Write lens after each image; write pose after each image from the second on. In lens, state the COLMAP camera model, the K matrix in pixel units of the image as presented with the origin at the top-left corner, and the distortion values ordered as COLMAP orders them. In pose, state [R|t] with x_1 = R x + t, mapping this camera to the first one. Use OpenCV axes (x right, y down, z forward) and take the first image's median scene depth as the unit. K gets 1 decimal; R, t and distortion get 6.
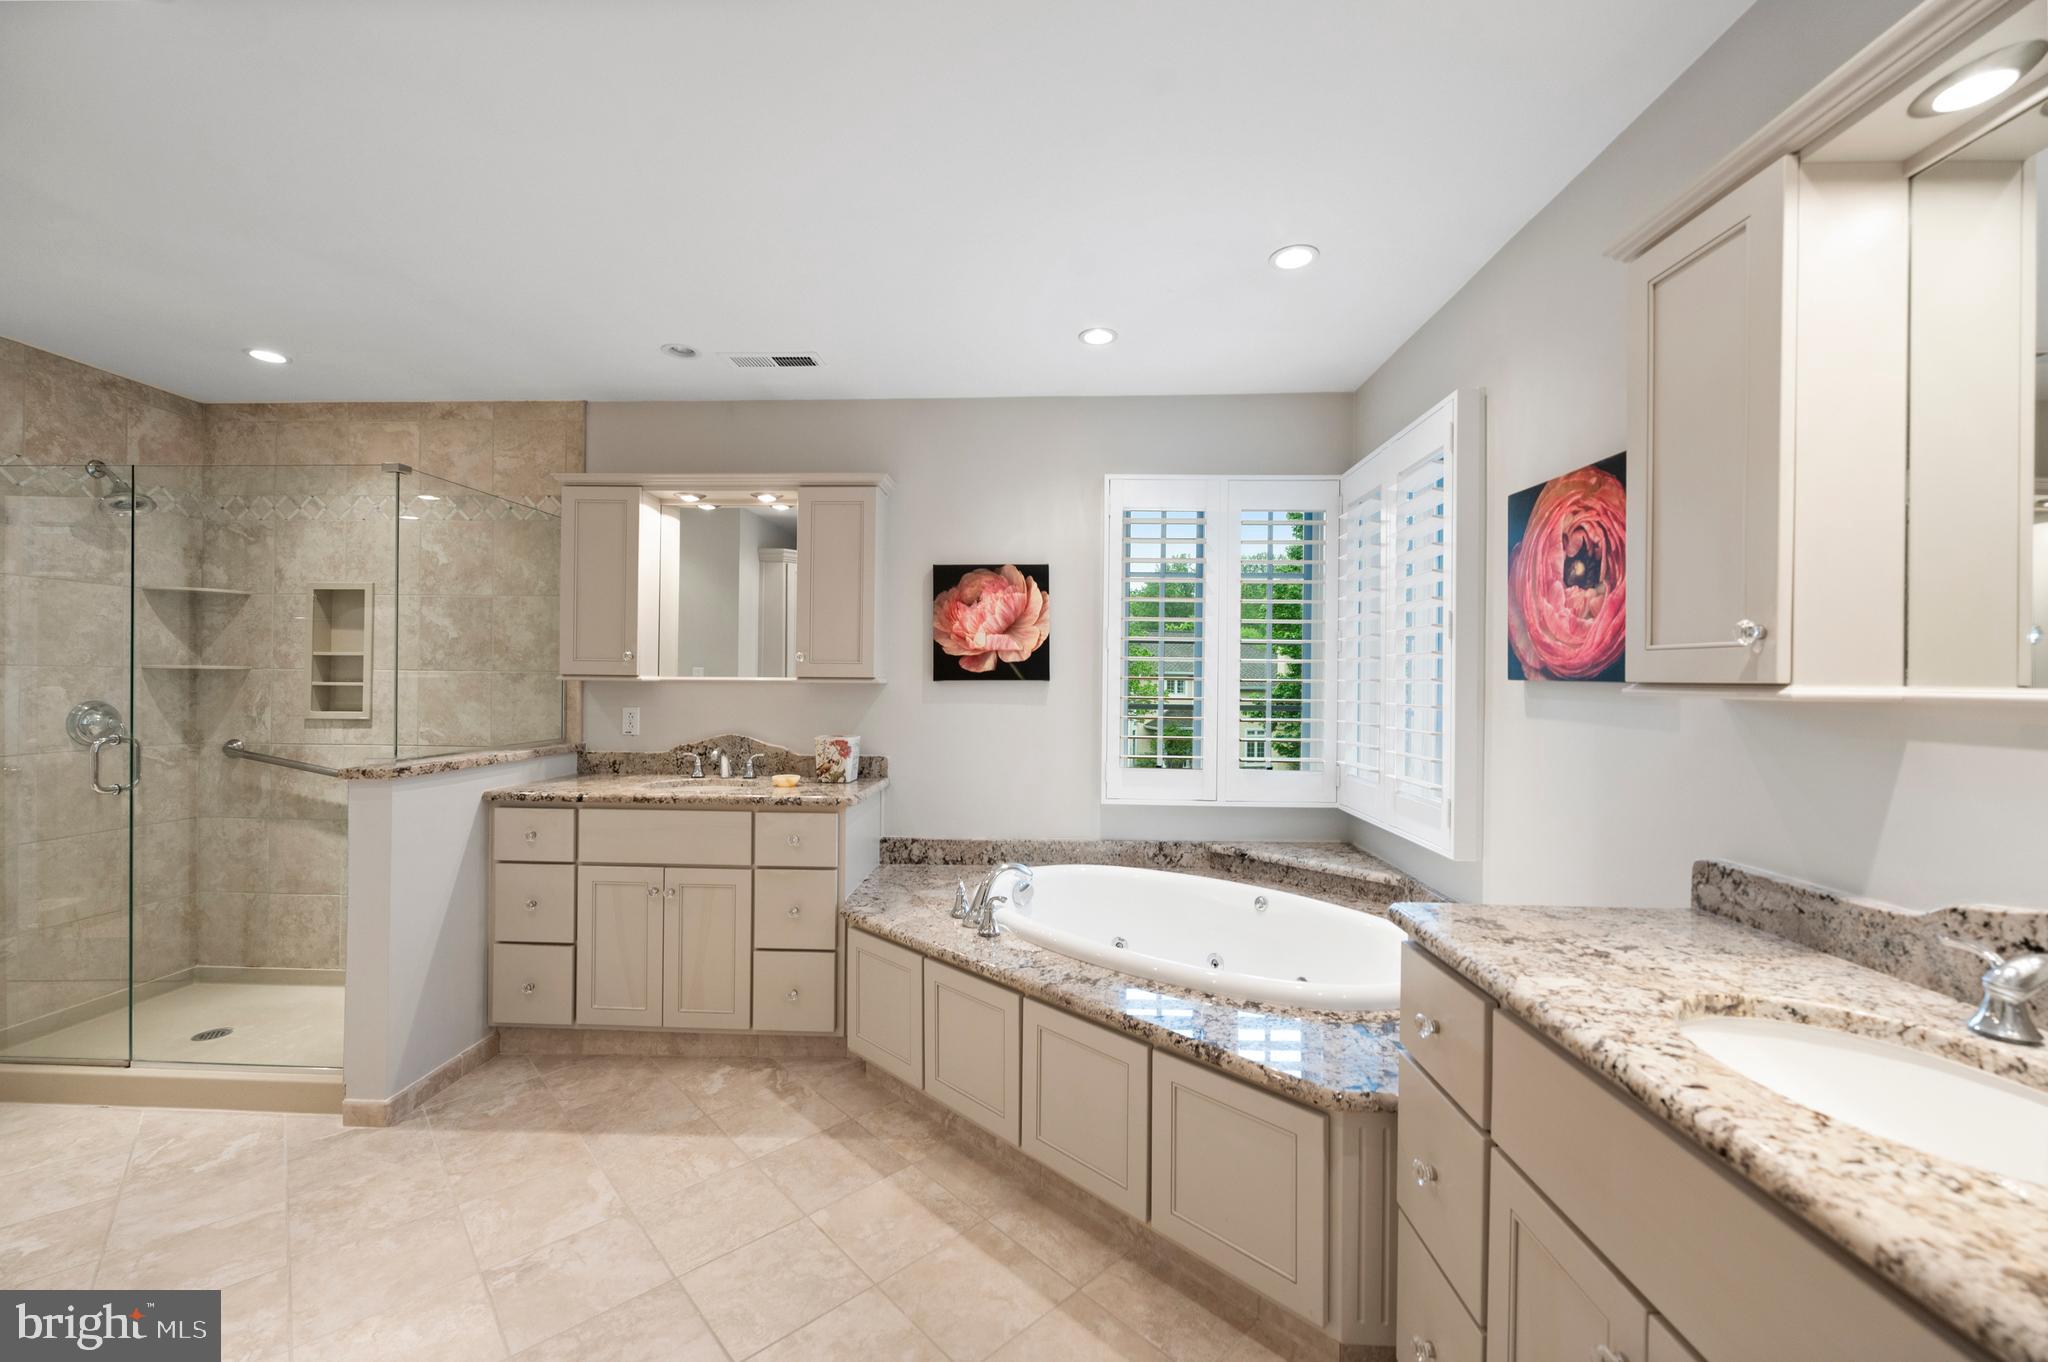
lens RADIAL K [[814.4, 0, 1027.7], [0, 814.4, 668.8], [0, 0, 1]] dist [-0.003144, 0.000862]
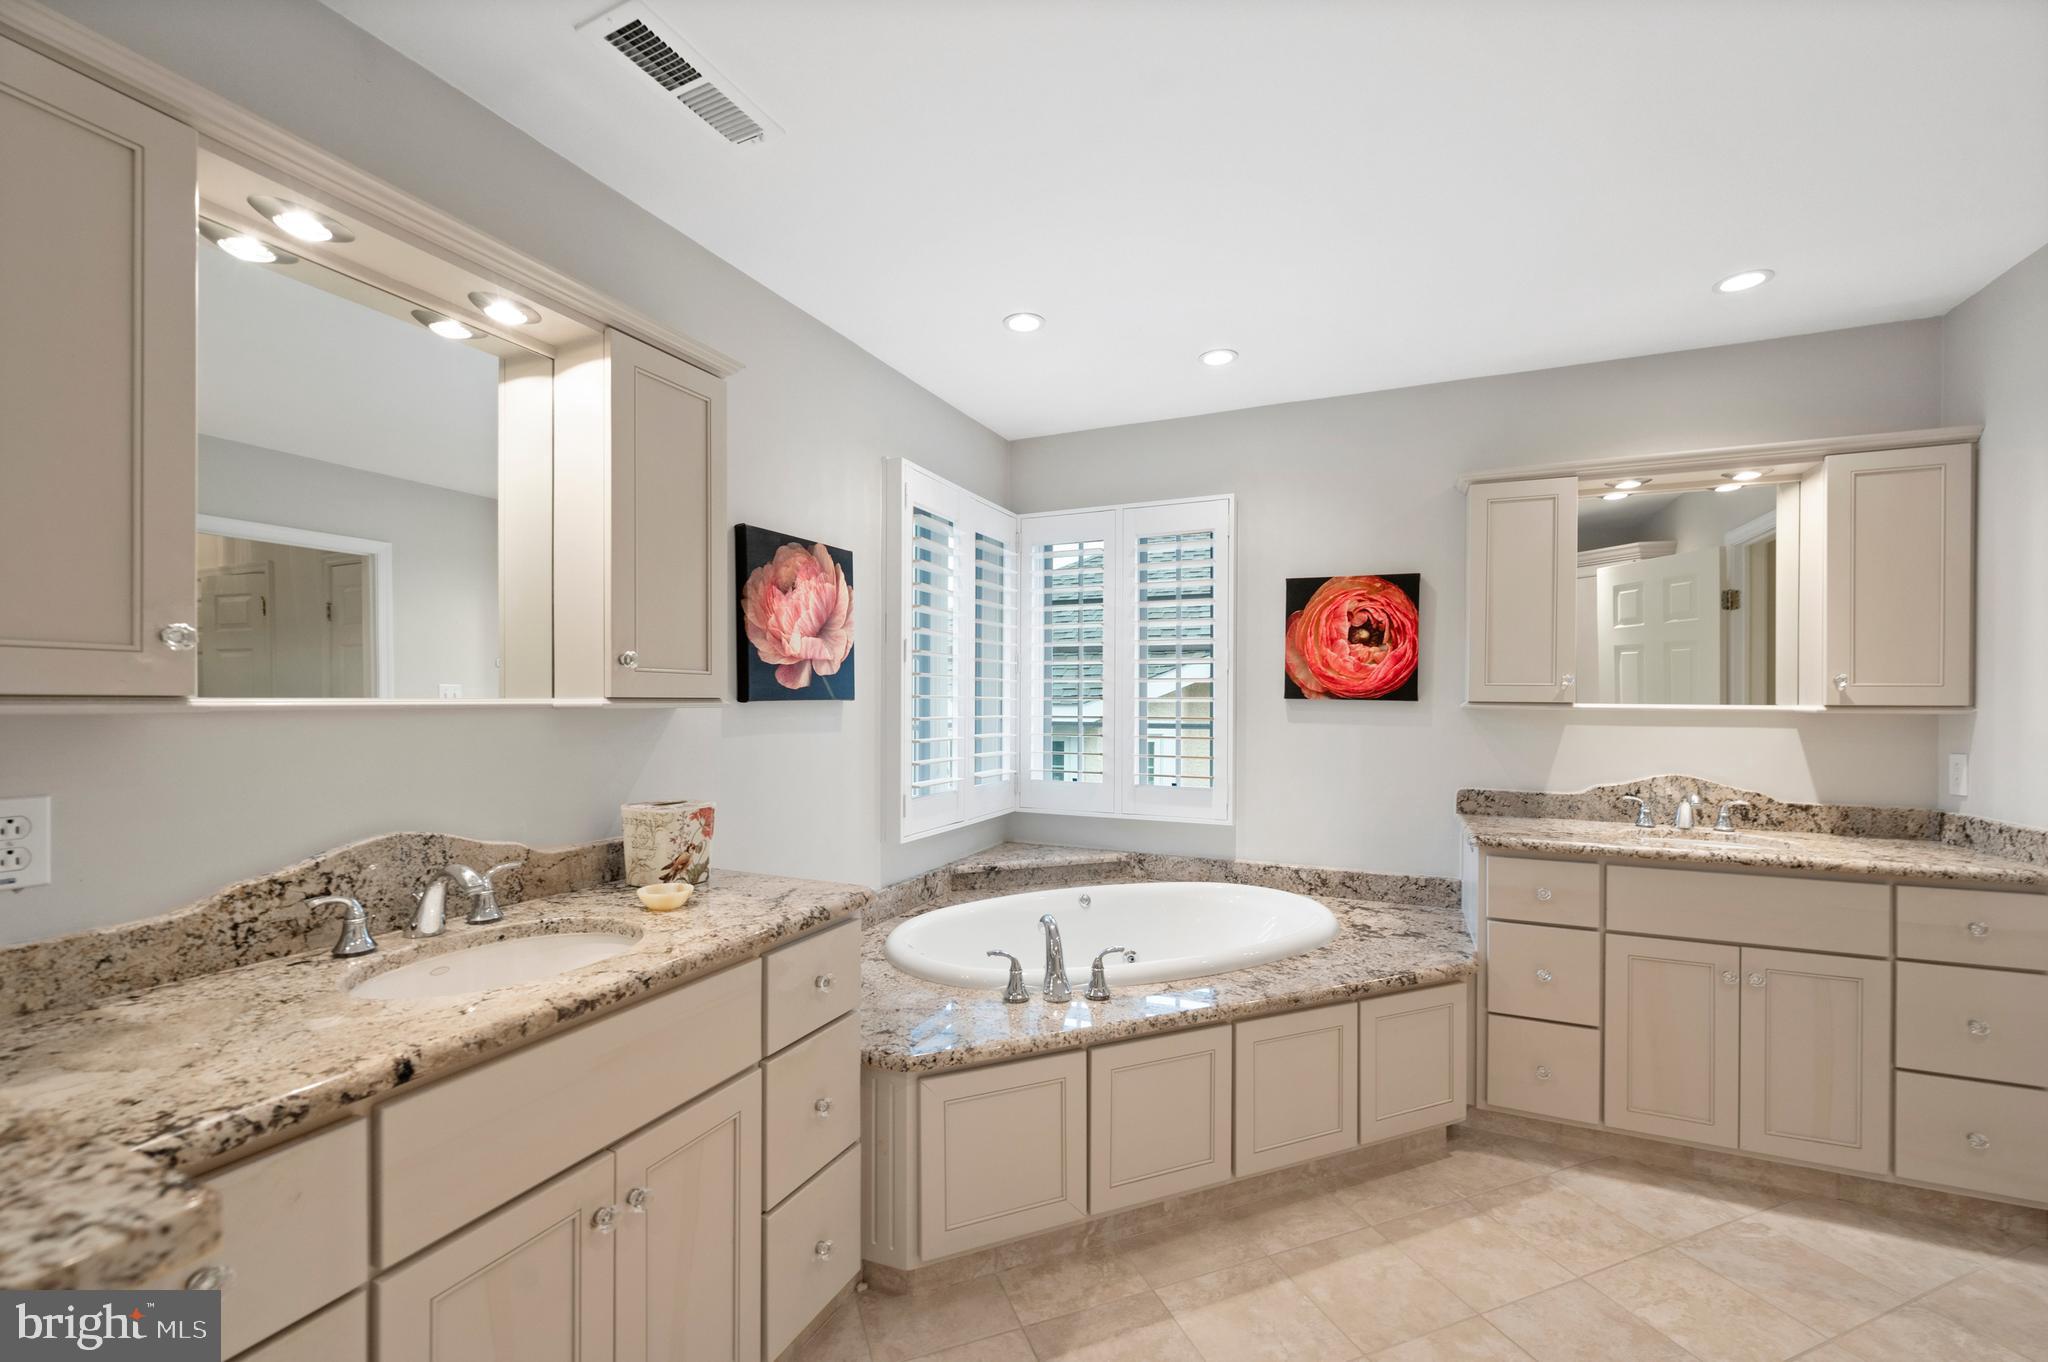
lens RADIAL K [[814.4, 0, 1040.0], [0, 814.4, 692.2], [0, 0, 1]] dist [-0.003144, 0.000862]
pose [[0.379358, 0.000872, 0.925250, -0.635026], [-0.015557, 0.999864, 0.005437, -0.000060], [-0.925119, -0.016456, 0.379320, 0.537082]]
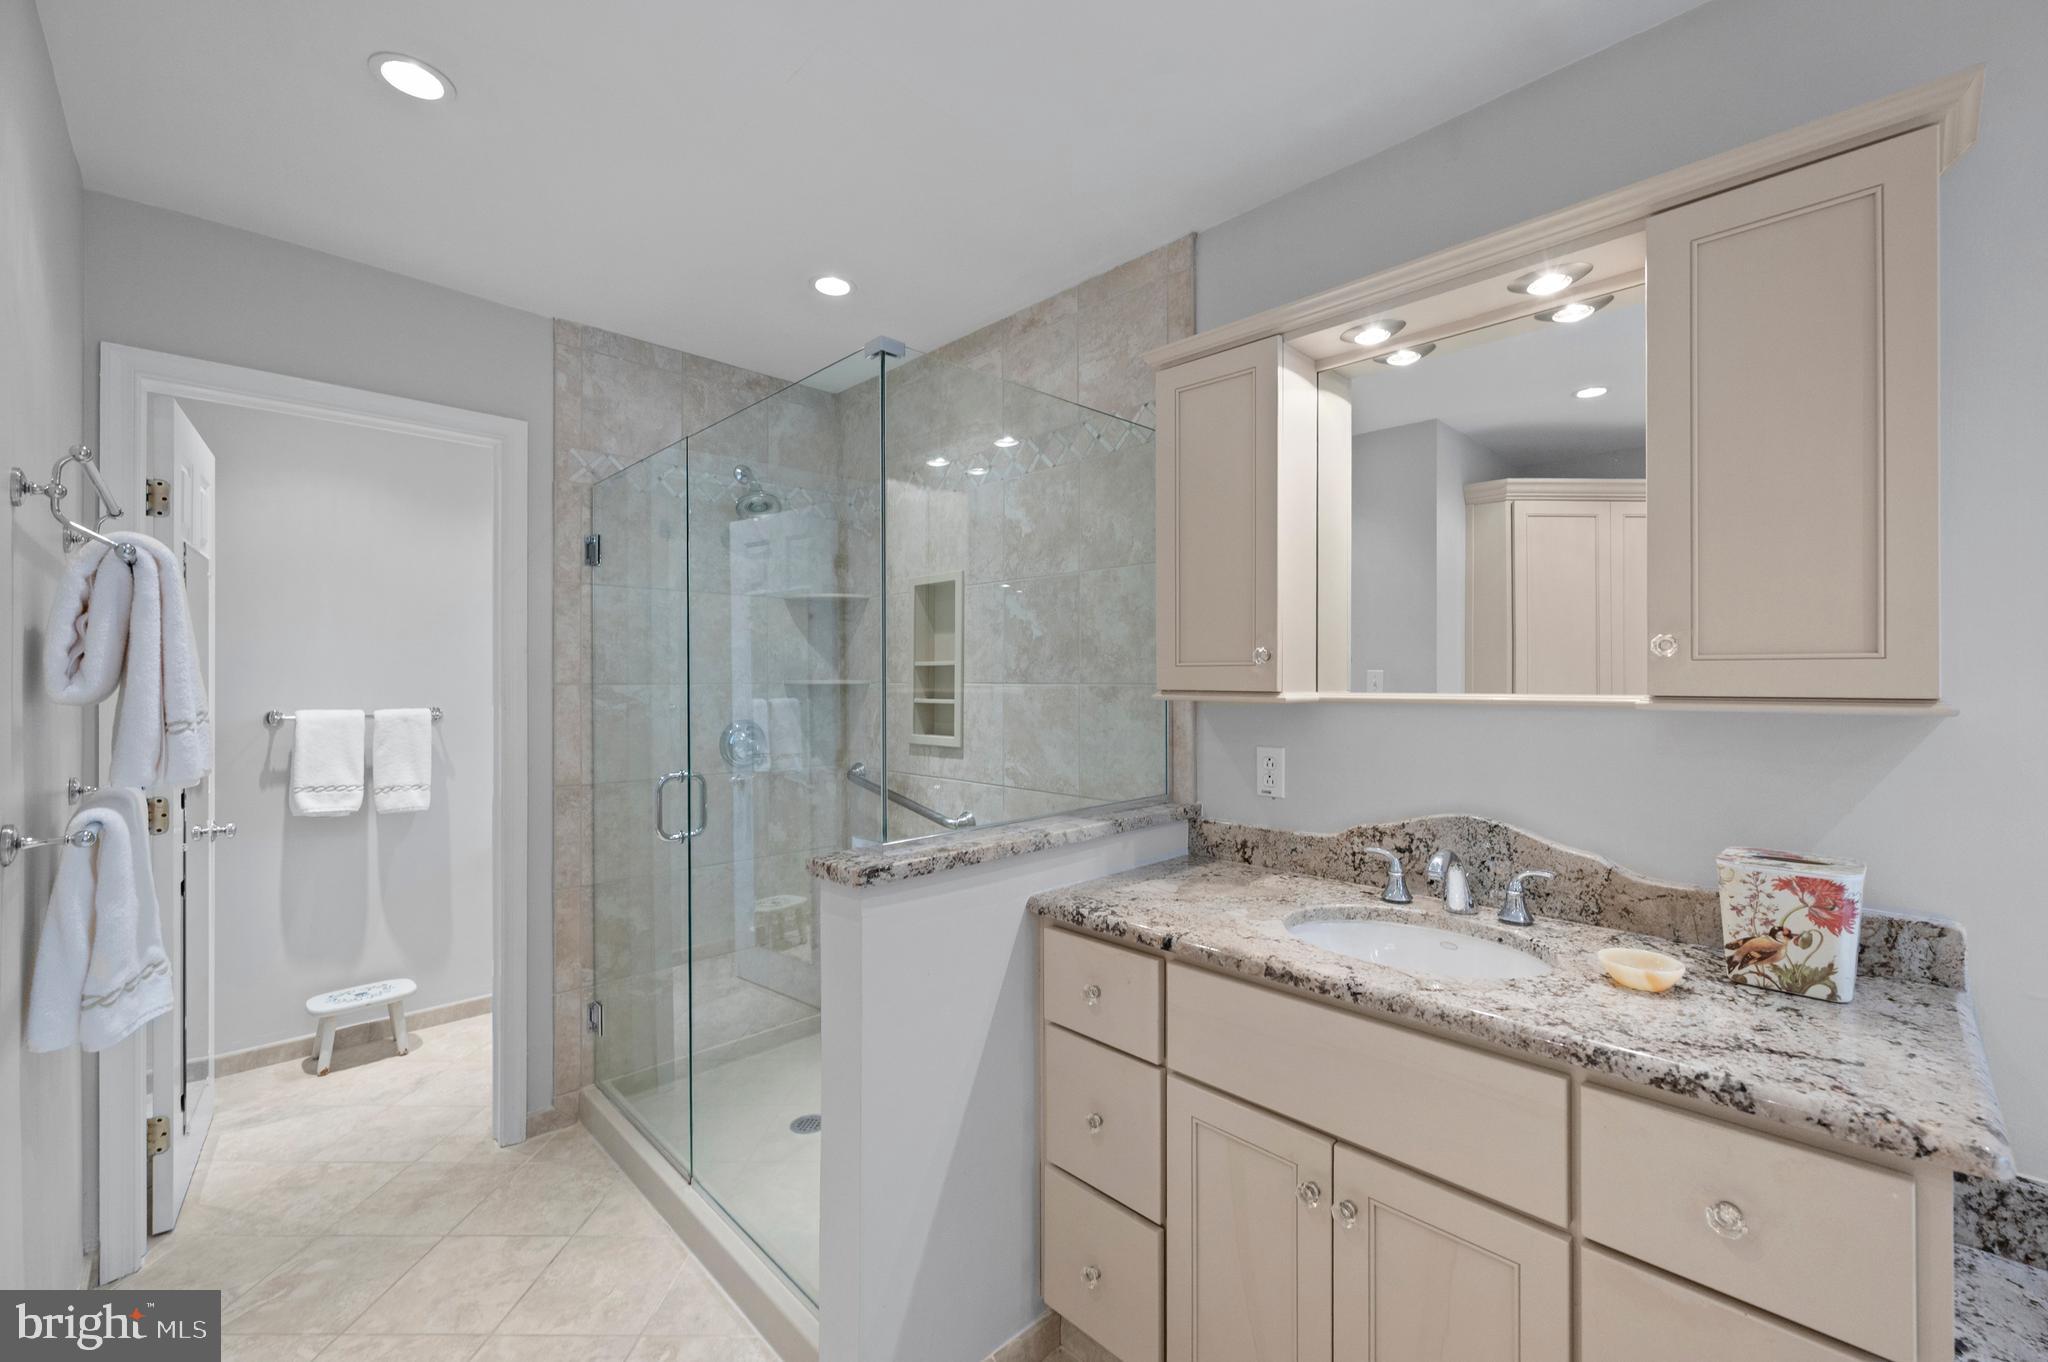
lens RADIAL K [[814.4, 0, 1049.1], [0, 814.4, 690.3], [0, 0, 1]] dist [-0.003144, 0.000862]
pose [[0.735238, -0.000983, -0.677808, -0.223414], [0.017082, 0.999708, 0.017079, -0.004247], [0.677594, -0.024135, 0.735040, 0.494266]]
